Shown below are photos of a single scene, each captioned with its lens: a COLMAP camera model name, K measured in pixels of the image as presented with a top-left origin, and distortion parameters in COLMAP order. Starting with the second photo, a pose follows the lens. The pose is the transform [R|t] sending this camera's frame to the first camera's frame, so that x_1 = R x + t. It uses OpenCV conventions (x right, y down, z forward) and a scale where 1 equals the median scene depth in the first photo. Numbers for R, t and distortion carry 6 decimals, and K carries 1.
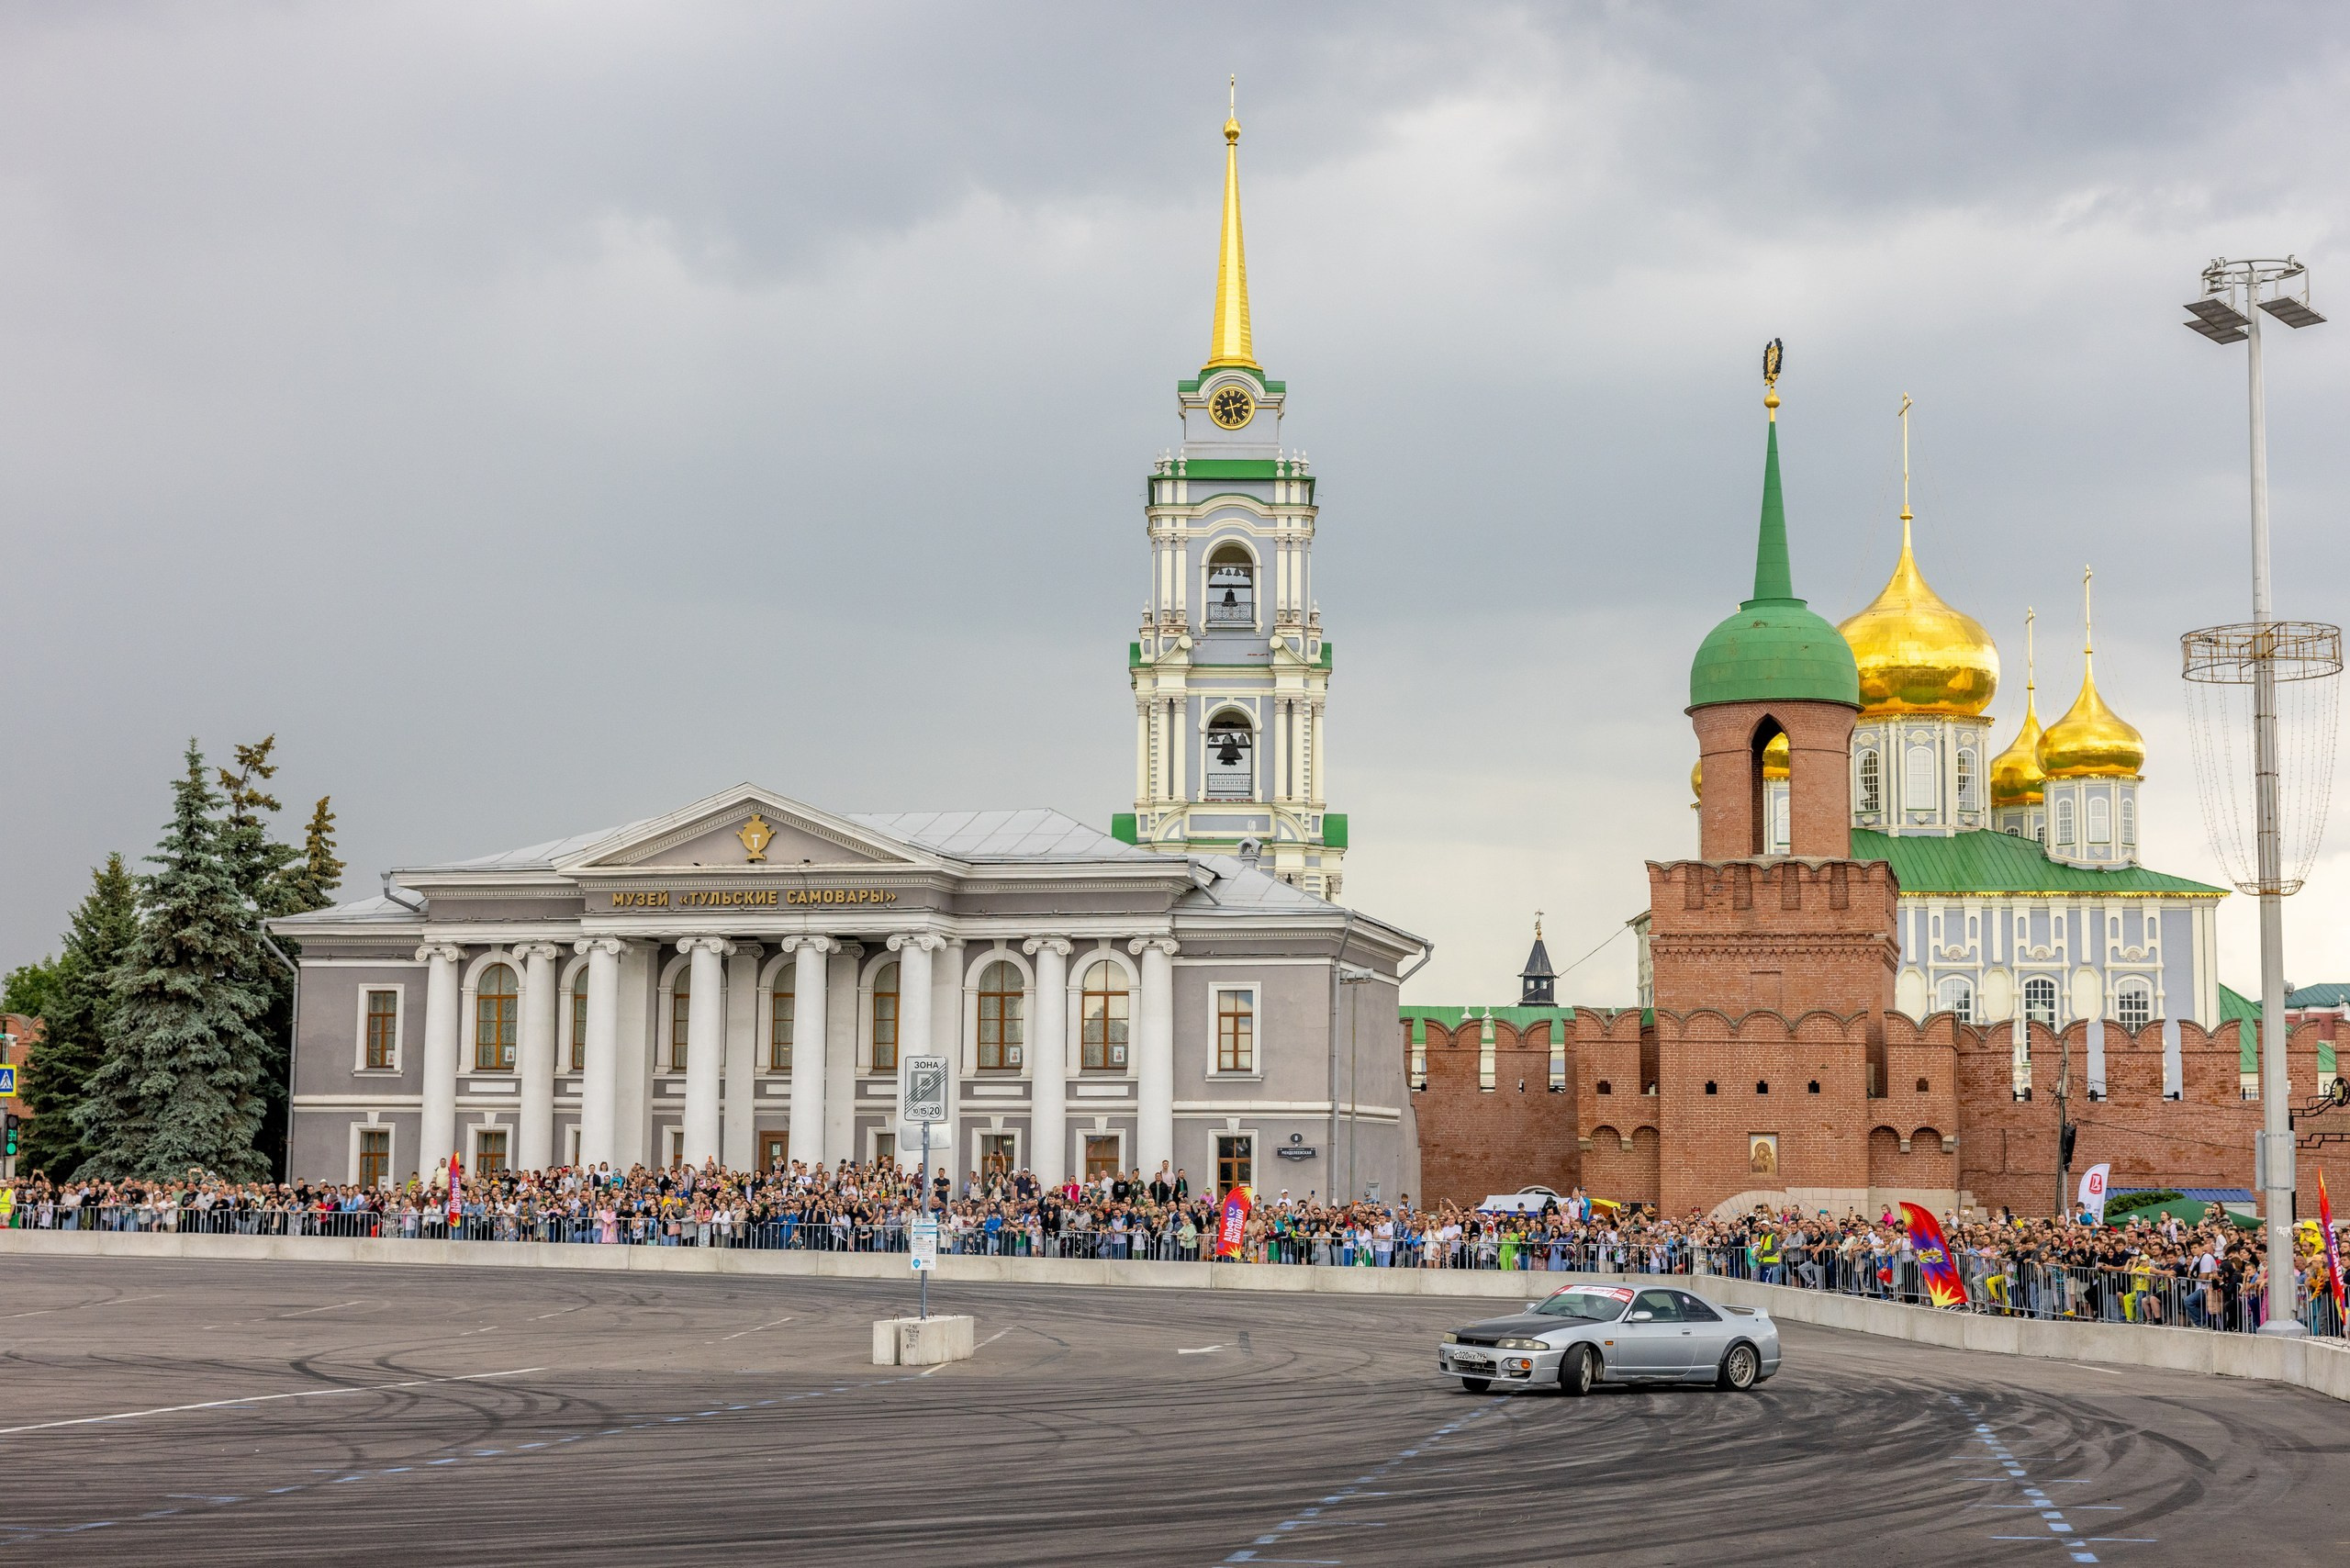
lens RADIAL K [[3701.1, 0, 1155.0], [0, 3701.1, 863.5], [0, 0, 1]] dist [0.019053, 0.078050]
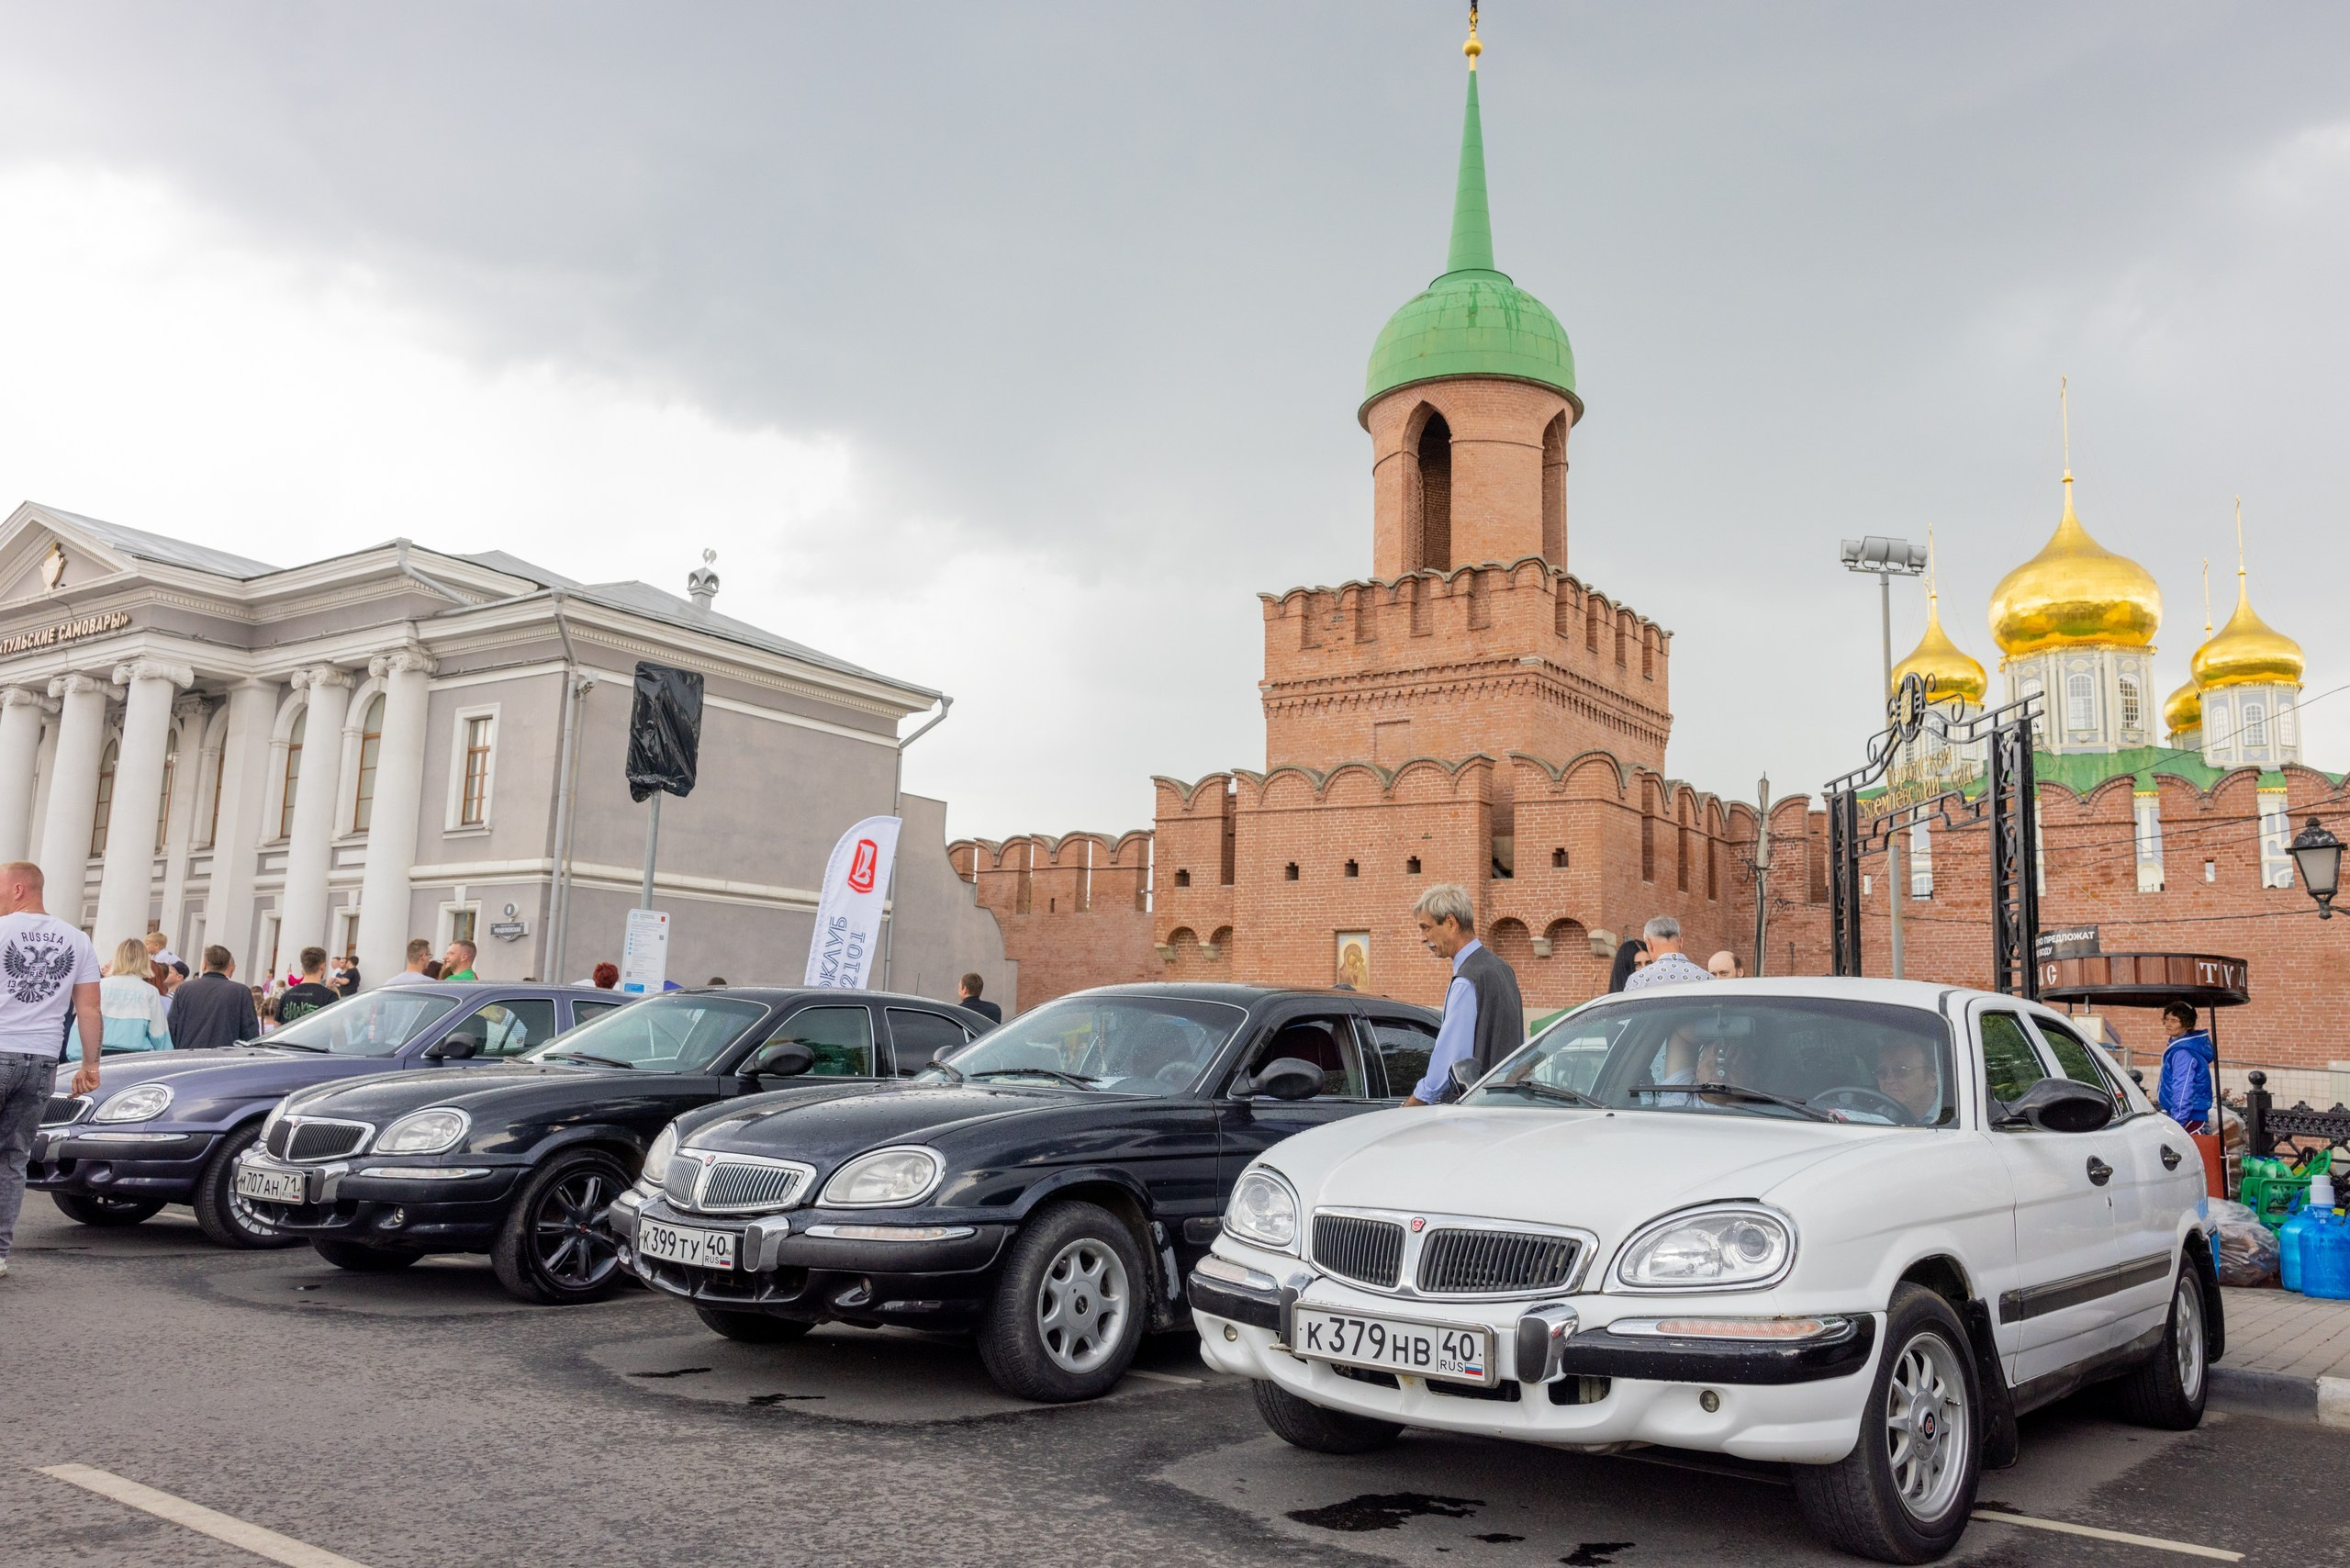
lens RADIAL K [[1854.8, 0, 1179.6], [0, 1854.8, 775.9], [0, 0, 1]] dist [0.009048, -0.000538]
pose [[0.930639, -0.037446, -0.364019, 0.272236], [0.008600, 0.996714, -0.080546, 0.073073], [0.365839, 0.071828, 0.927902, 0.662384]]
